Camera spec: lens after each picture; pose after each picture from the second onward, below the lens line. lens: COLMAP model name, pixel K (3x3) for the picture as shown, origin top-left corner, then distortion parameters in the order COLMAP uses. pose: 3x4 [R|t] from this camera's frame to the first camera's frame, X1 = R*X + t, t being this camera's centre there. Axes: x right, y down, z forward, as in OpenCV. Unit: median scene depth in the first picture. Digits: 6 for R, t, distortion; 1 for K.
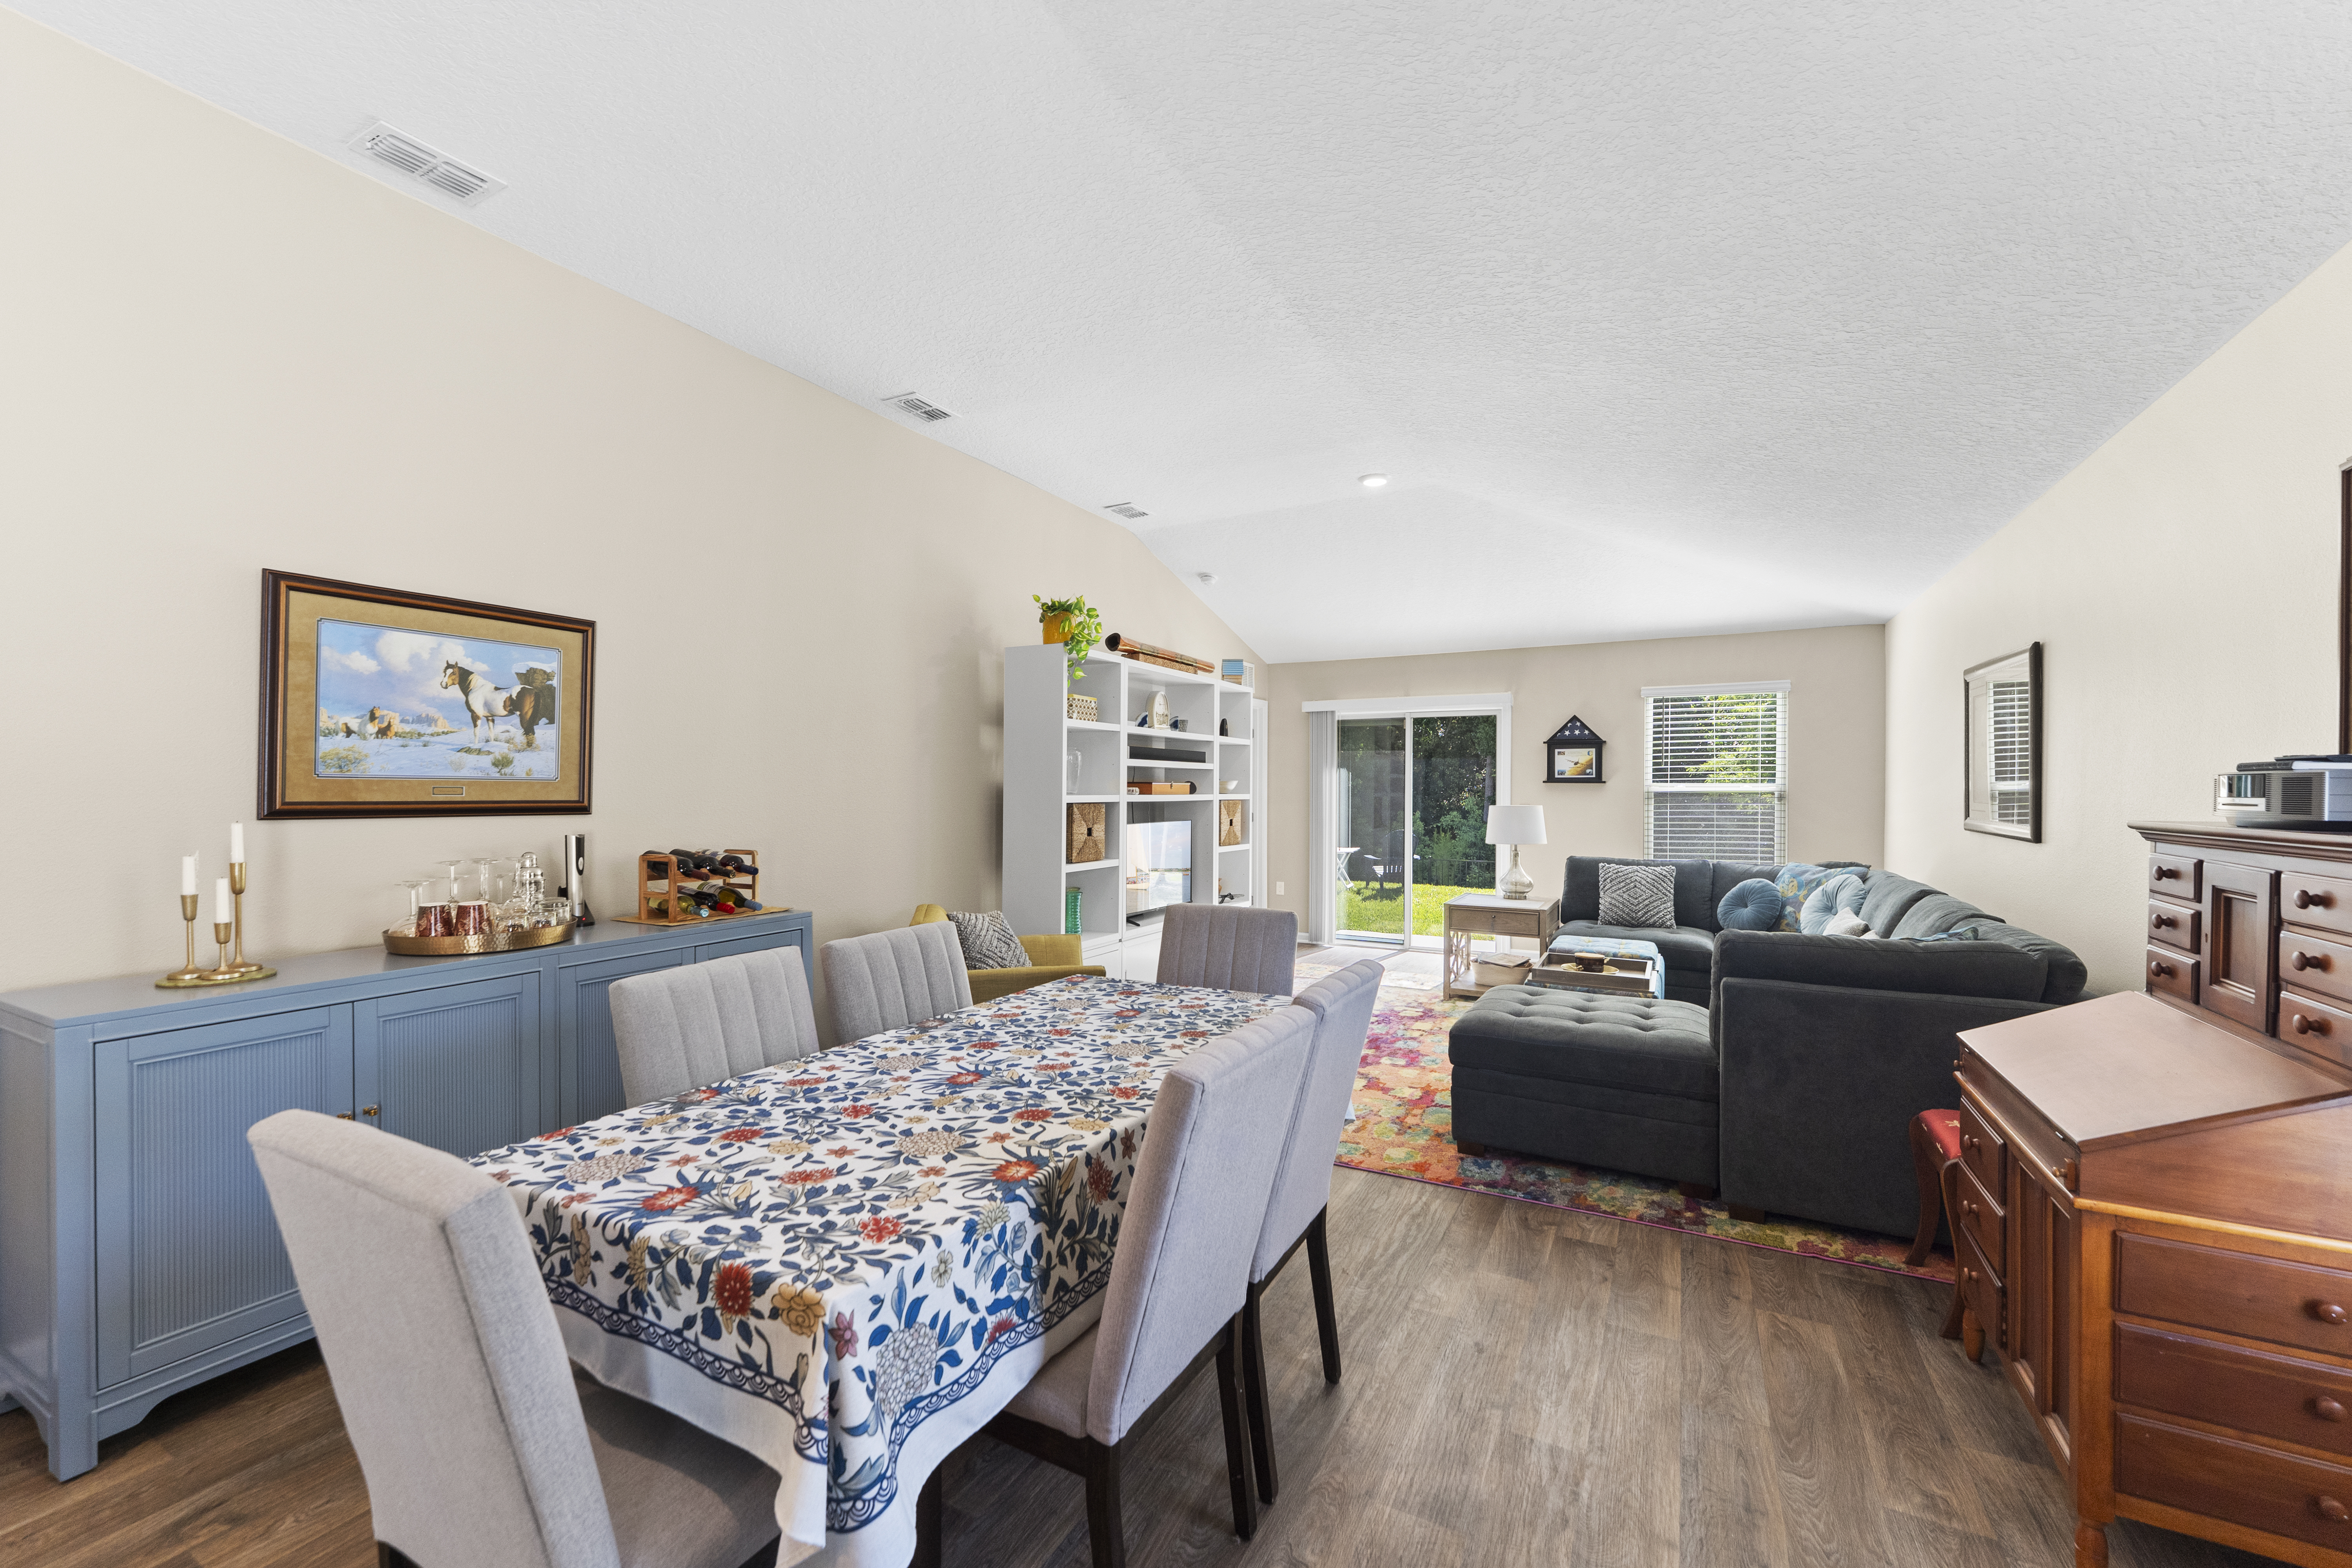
lens RADIAL K [[964.8, 0, 1151.1], [0, 964.8, 779.5], [0, 0, 1]] dist [-0.001201, -0.001352]
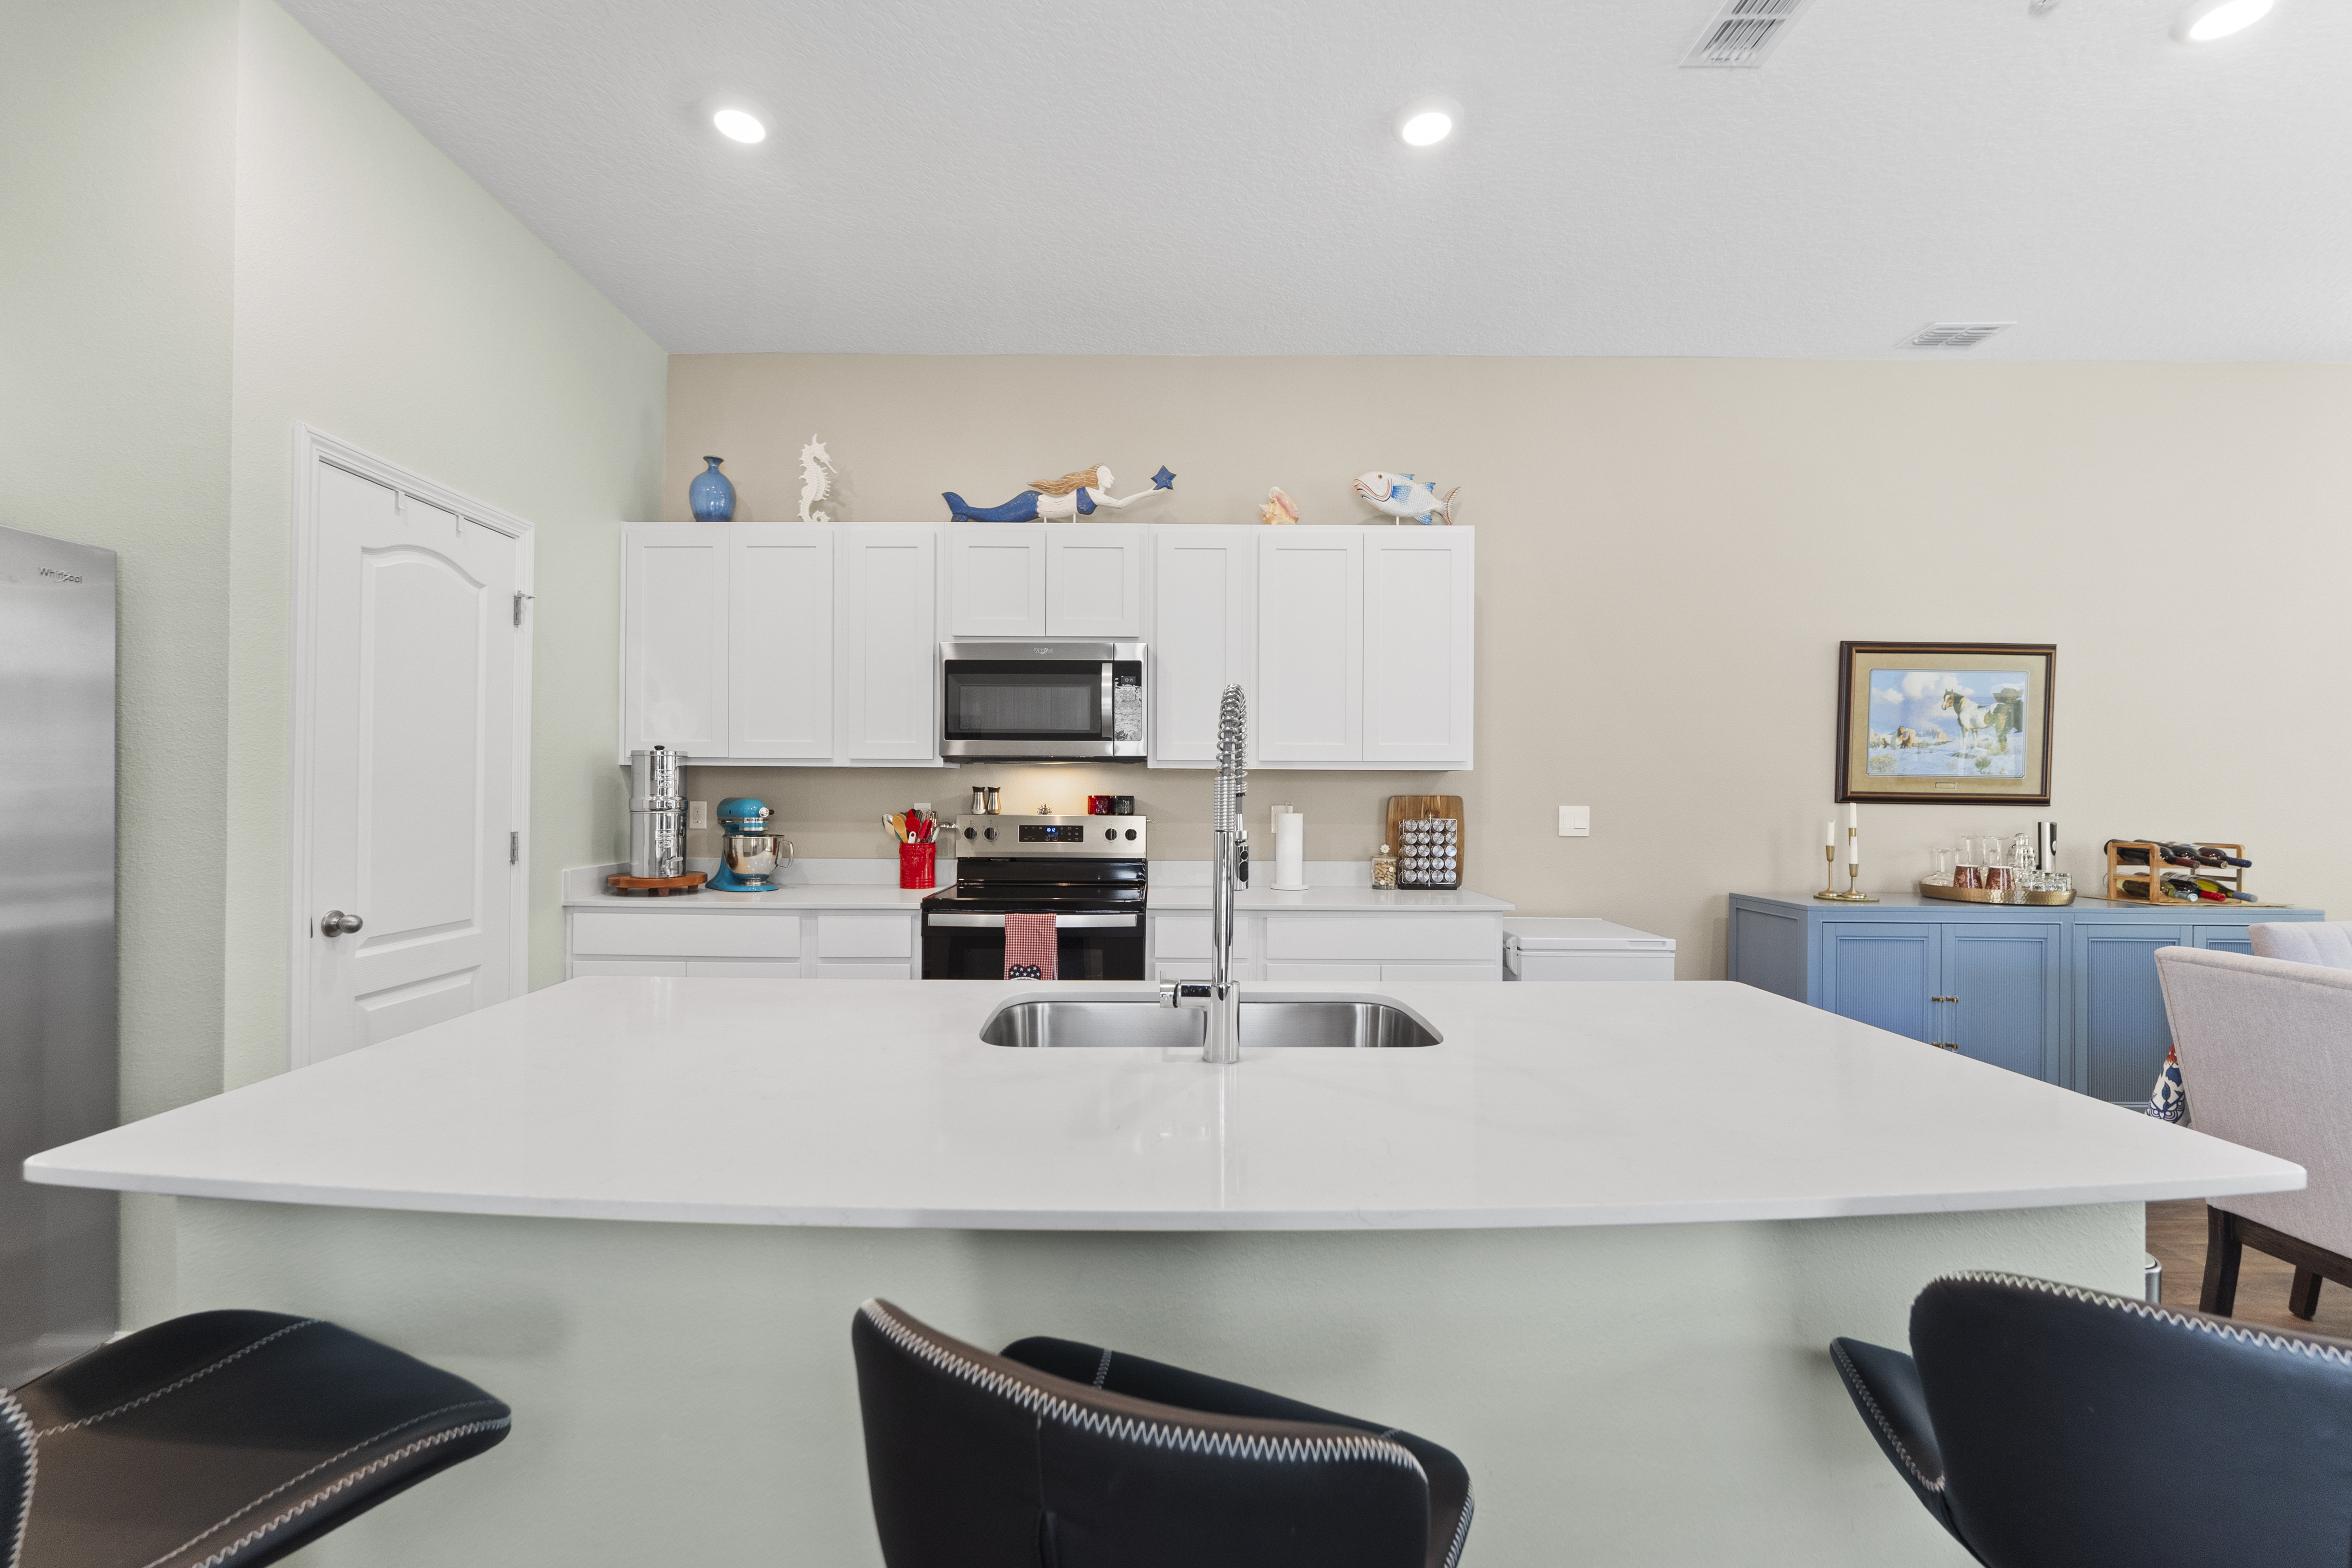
lens RADIAL K [[964.8, 0, 1187.7], [0, 964.8, 790.3], [0, 0, 1]] dist [-0.001201, -0.001352]
pose [[0.494205, 0.002482, -0.869342, -0.074884], [0.000444, 0.999995, 0.003107, 0.012652], [0.869345, -0.001922, 0.494201, -0.538591]]
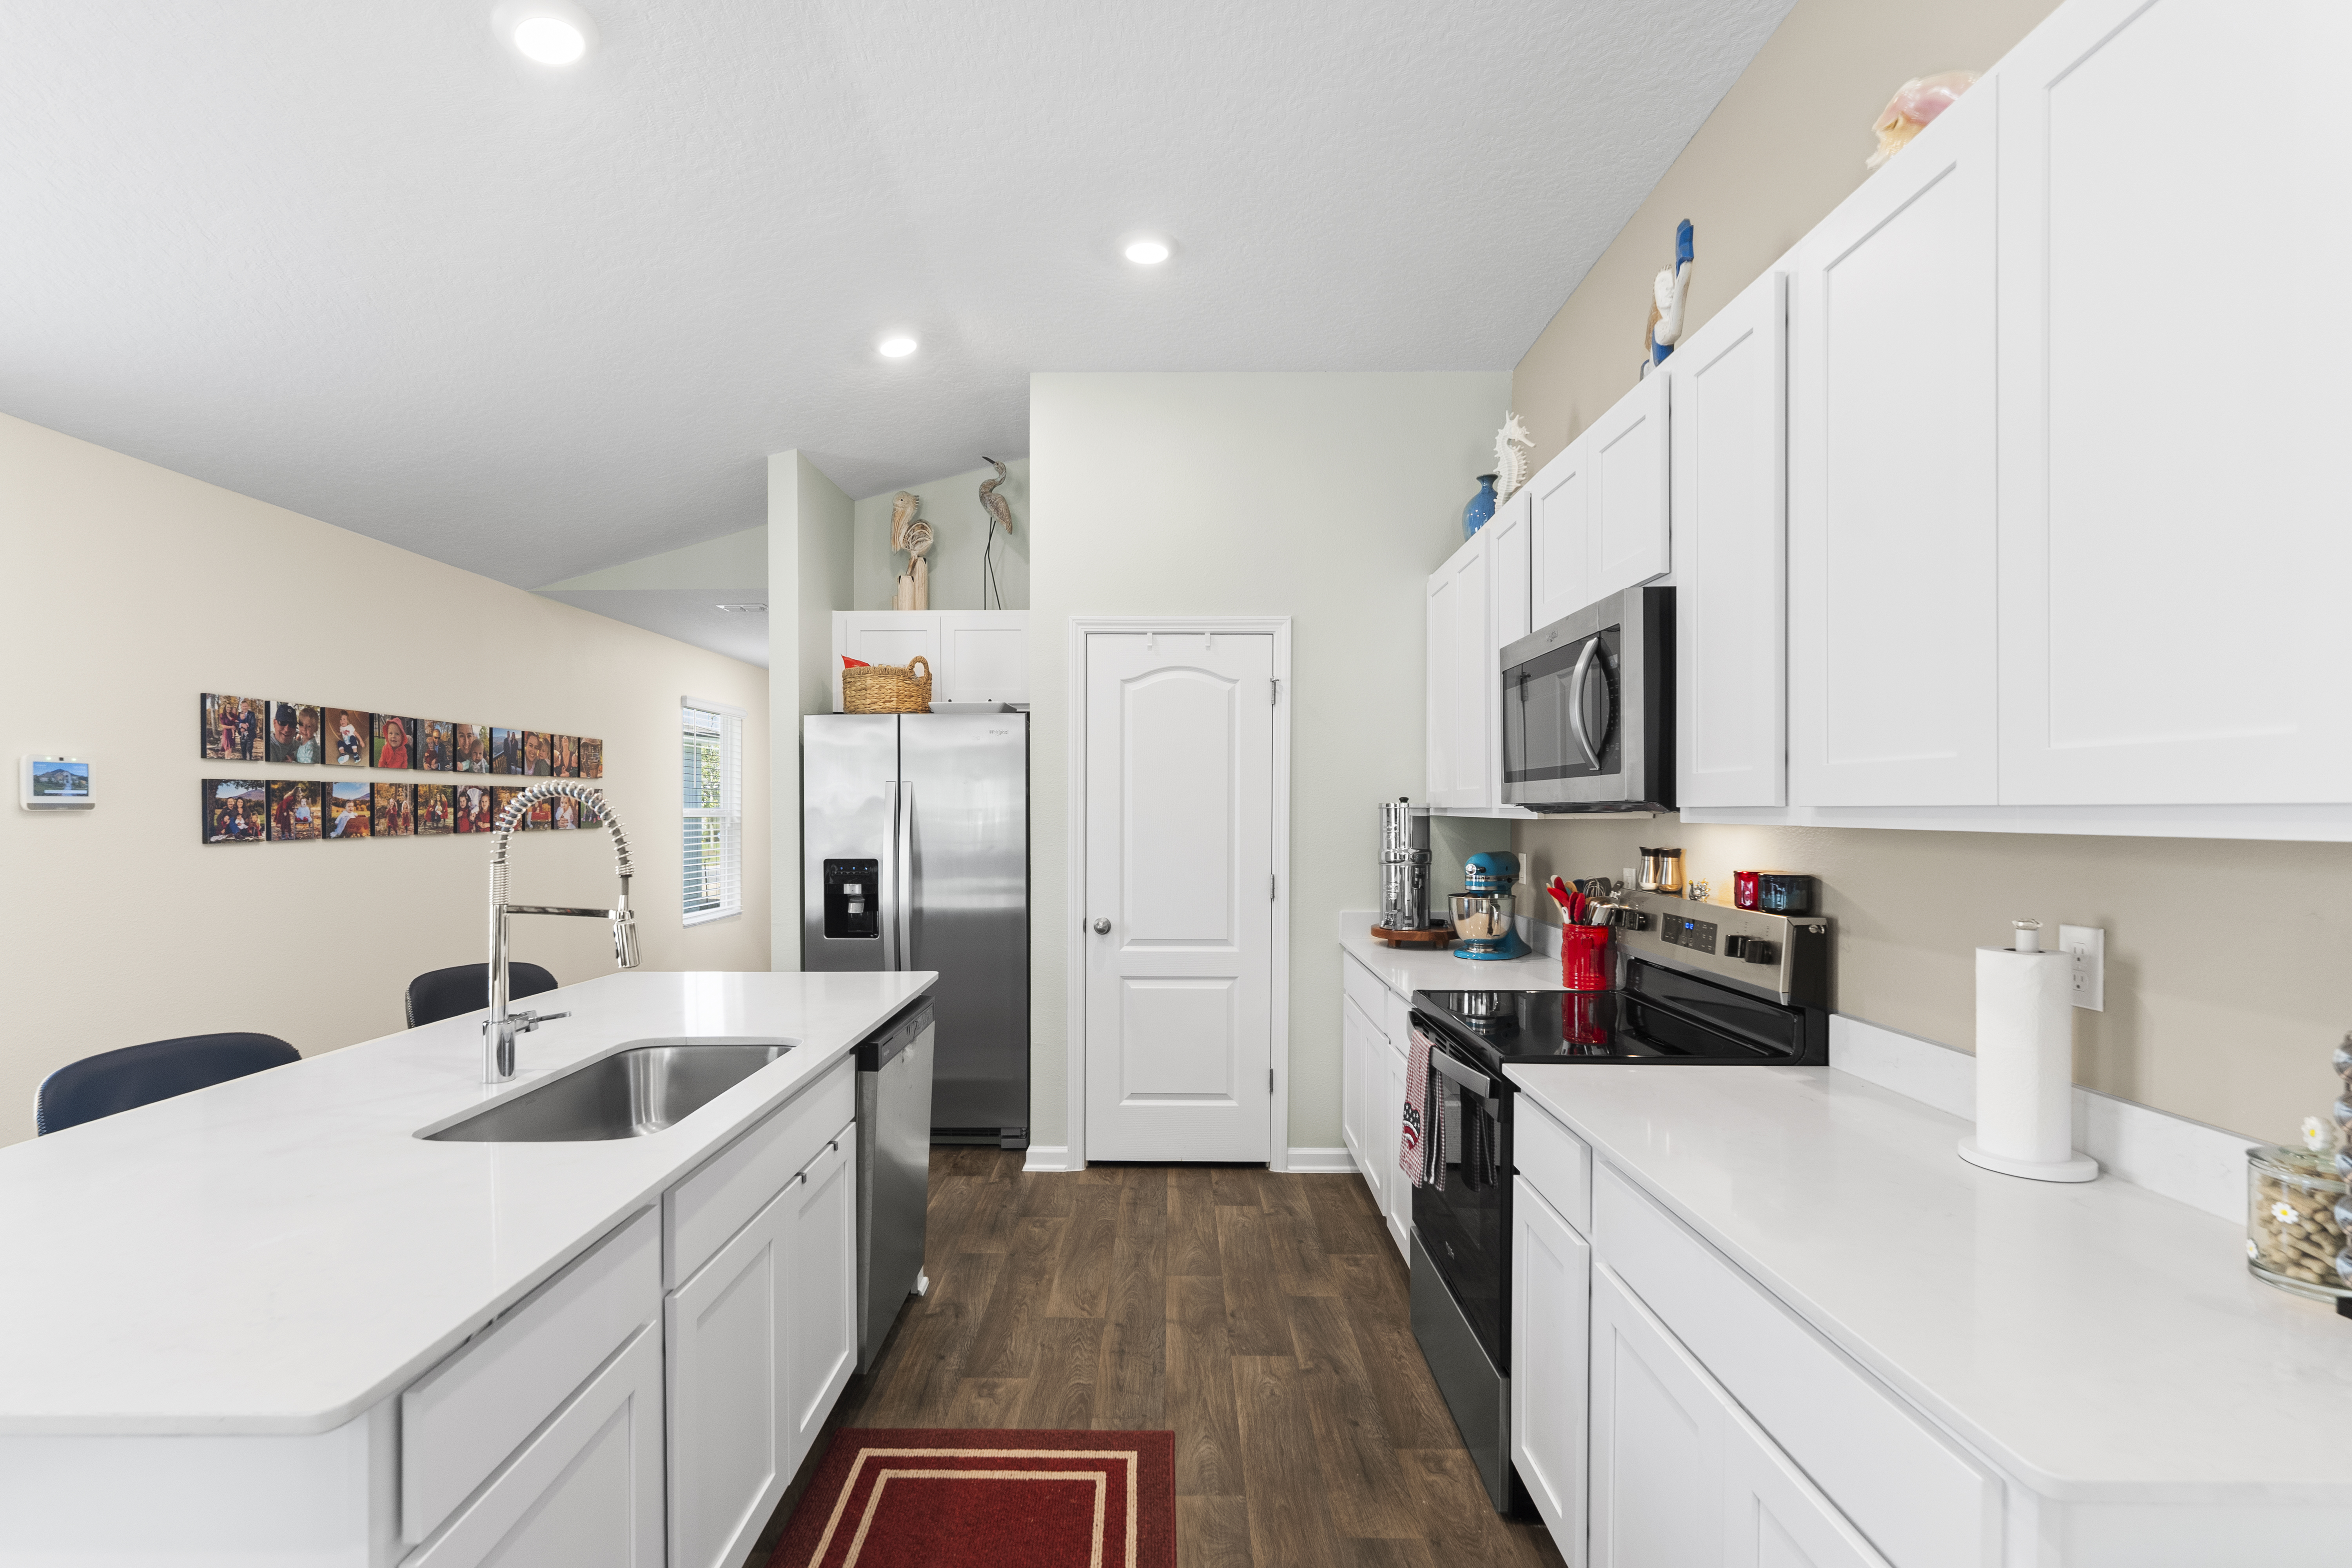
lens RADIAL K [[1020.0, 0, 1171.8], [0, 1020.0, 822.7], [0, 0, 1]] dist [-0.003798, 0.001160]
pose [[-0.877138, 0.005377, -0.480208, -0.526979], [0.002108, 0.999971, 0.007348, -0.015195], [0.480233, 0.005433, -0.877124, 0.367181]]
